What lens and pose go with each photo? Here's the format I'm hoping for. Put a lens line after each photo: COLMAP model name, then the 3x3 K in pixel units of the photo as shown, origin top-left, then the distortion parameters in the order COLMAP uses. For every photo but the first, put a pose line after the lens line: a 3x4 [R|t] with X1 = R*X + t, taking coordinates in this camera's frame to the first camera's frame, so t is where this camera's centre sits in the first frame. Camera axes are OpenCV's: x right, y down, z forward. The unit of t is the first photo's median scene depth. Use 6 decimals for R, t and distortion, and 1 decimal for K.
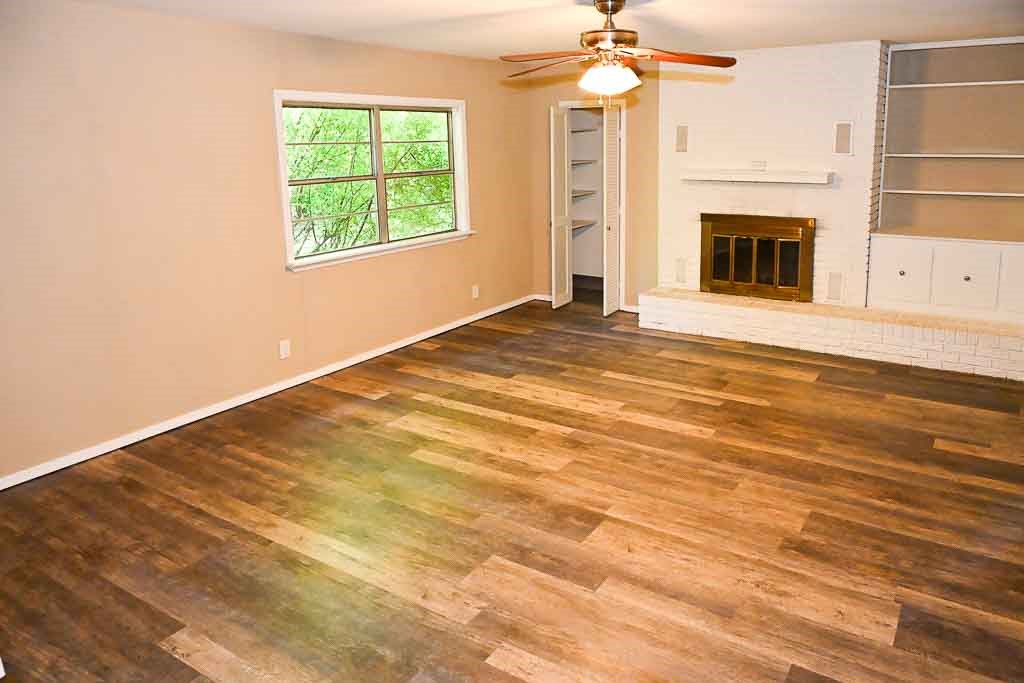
lens RADIAL K [[698.0, 0, 557.6], [0, 698.0, 269.4], [0, 0, 1]] dist [0.003608, -0.002889]
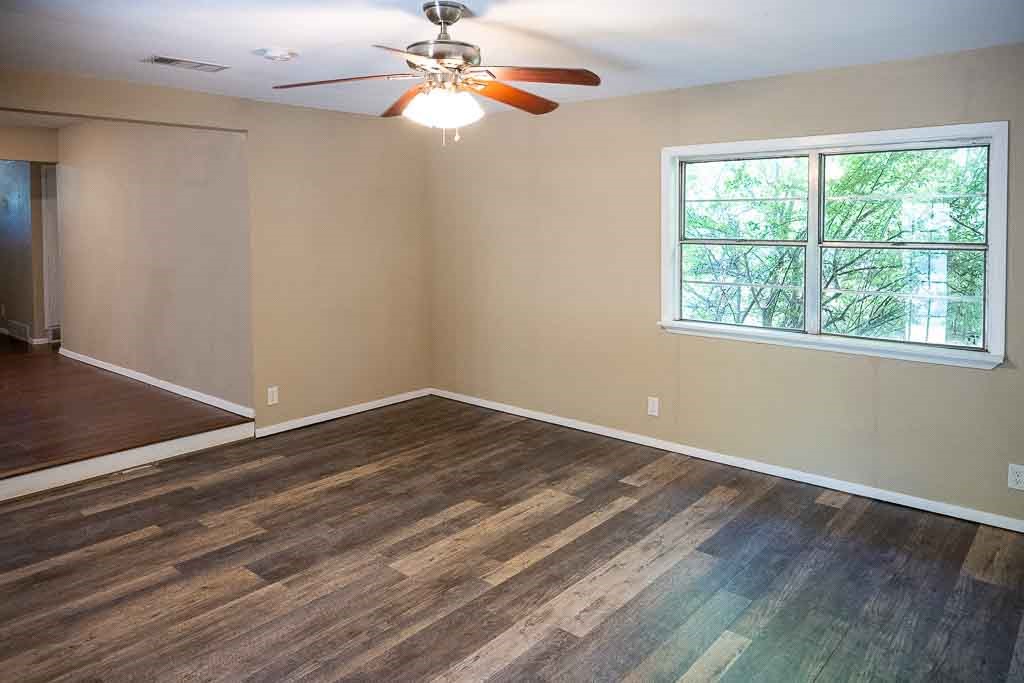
lens RADIAL K [[706.4, 0, 514.8], [0, 706.4, 308.9], [0, 0, 1]] dist [-0.002316, -0.000364]
pose [[-0.152371, 0.135743, -0.978957, 0.765080], [-0.178150, 0.970526, 0.162303, -0.188826], [0.972135, 0.199131, -0.123698, 1.146242]]
